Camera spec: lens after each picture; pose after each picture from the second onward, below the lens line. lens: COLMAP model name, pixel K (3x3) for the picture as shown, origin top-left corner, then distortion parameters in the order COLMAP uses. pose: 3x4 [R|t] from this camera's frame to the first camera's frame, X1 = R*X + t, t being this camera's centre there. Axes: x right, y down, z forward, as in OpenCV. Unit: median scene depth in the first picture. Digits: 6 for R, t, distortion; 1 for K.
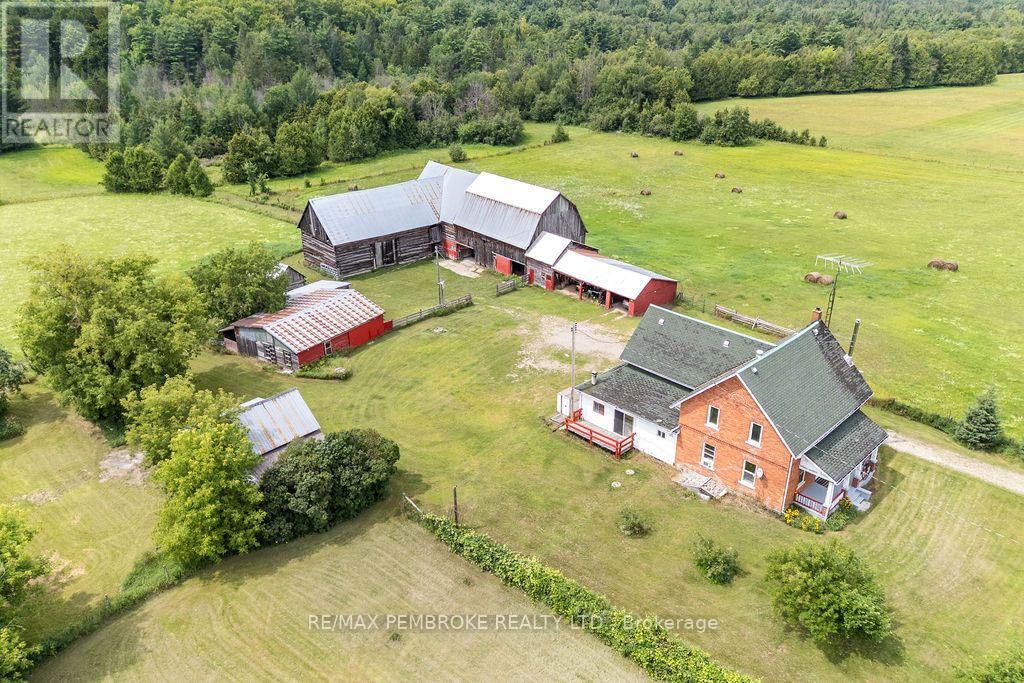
lens RADIAL K [[750.1, 0, 514.1], [0, 750.1, 351.3], [0, 0, 1]] dist [0.051420, -0.032354]
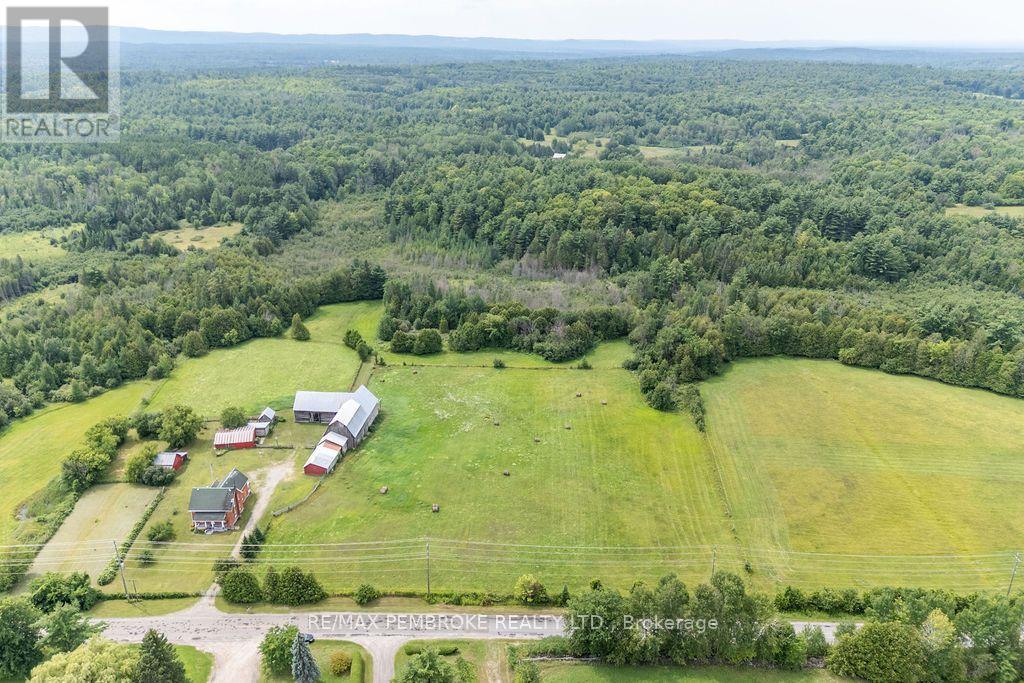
lens RADIAL K [[750.1, 0, 514.1], [0, 750.1, 342.9], [0, 0, 1]] dist [0.051420, -0.032354]
pose [[0.699571, 0.268769, -0.662090, 1.018058], [-0.316993, 0.947133, 0.049541, -0.373479], [0.640403, 0.175220, 0.747785, -0.289181]]
